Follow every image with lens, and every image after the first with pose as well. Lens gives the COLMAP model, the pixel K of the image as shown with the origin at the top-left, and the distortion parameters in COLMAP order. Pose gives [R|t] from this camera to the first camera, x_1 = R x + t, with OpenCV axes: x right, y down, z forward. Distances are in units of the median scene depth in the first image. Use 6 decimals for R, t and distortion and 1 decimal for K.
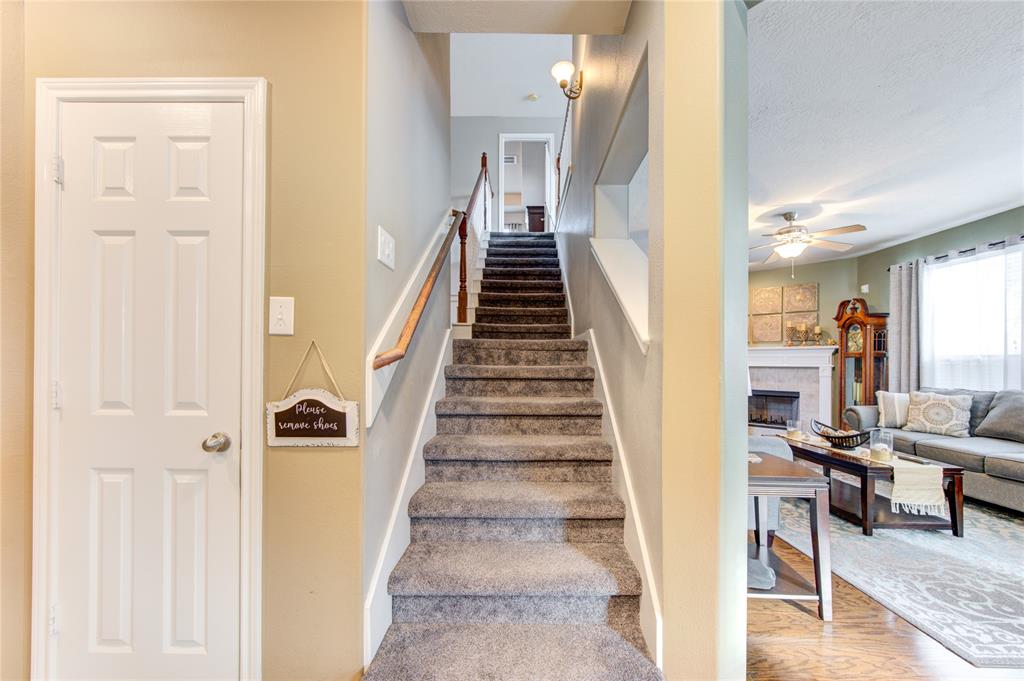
lens RADIAL K [[402.4, 0, 512.5], [0, 402.4, 359.9], [0, 0, 1]] dist [-0.001732, -0.000336]
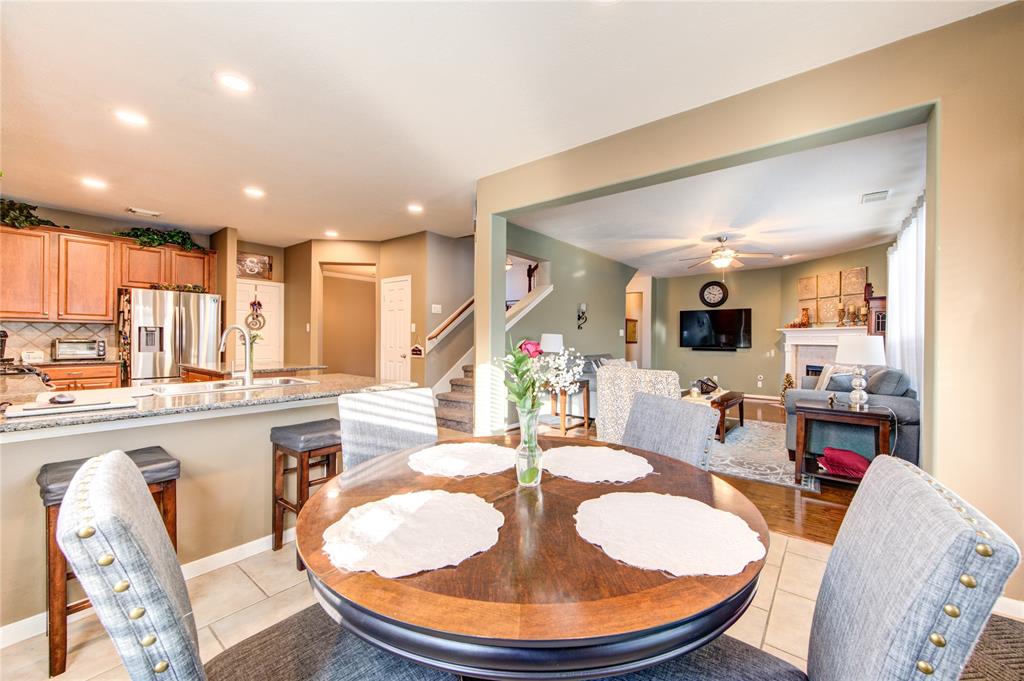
lens RADIAL K [[402.4, 0, 514.1], [0, 402.4, 341.5], [0, 0, 1]] dist [-0.001732, -0.000336]
pose [[0.791837, 0.001666, -0.610731, 3.007767], [-0.002018, 0.999998, 0.000112, 0.037047], [0.610729, 0.001144, 0.791838, -1.829589]]
